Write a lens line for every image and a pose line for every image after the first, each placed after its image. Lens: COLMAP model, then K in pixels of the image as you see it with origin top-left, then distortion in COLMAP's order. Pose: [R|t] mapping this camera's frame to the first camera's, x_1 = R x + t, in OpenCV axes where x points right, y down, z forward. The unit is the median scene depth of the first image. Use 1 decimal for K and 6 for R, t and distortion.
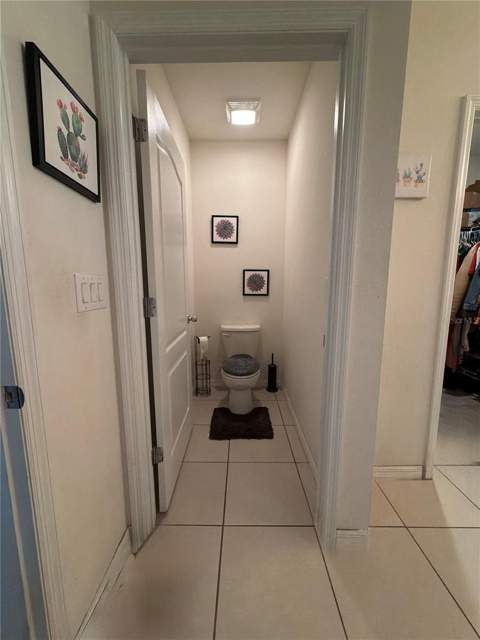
lens RADIAL K [[256.0, 0, 240.0], [0, 256.0, 320.0], [0, 0, 1]] dist [0.000998, 0.000051]
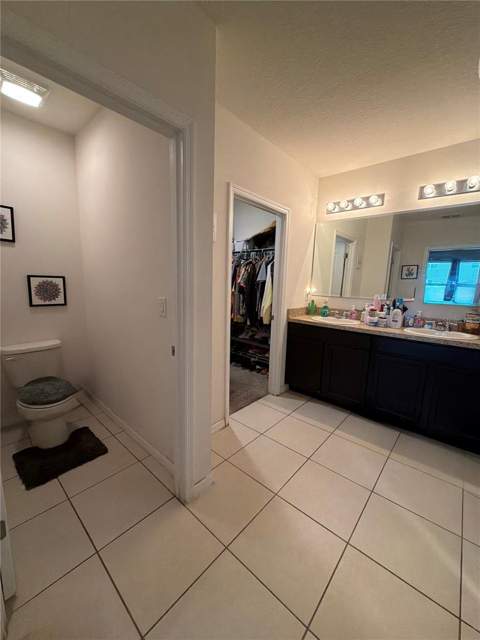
lens RADIAL K [[256.0, 0, 240.0], [0, 256.0, 320.0], [0, 0, 1]] dist [0.000998, 0.000051]
pose [[0.659139, -0.102053, 0.745064, -0.189657], [0.081720, 0.994602, 0.063938, -0.060985], [-0.747568, 0.018743, 0.663921, -0.049828]]
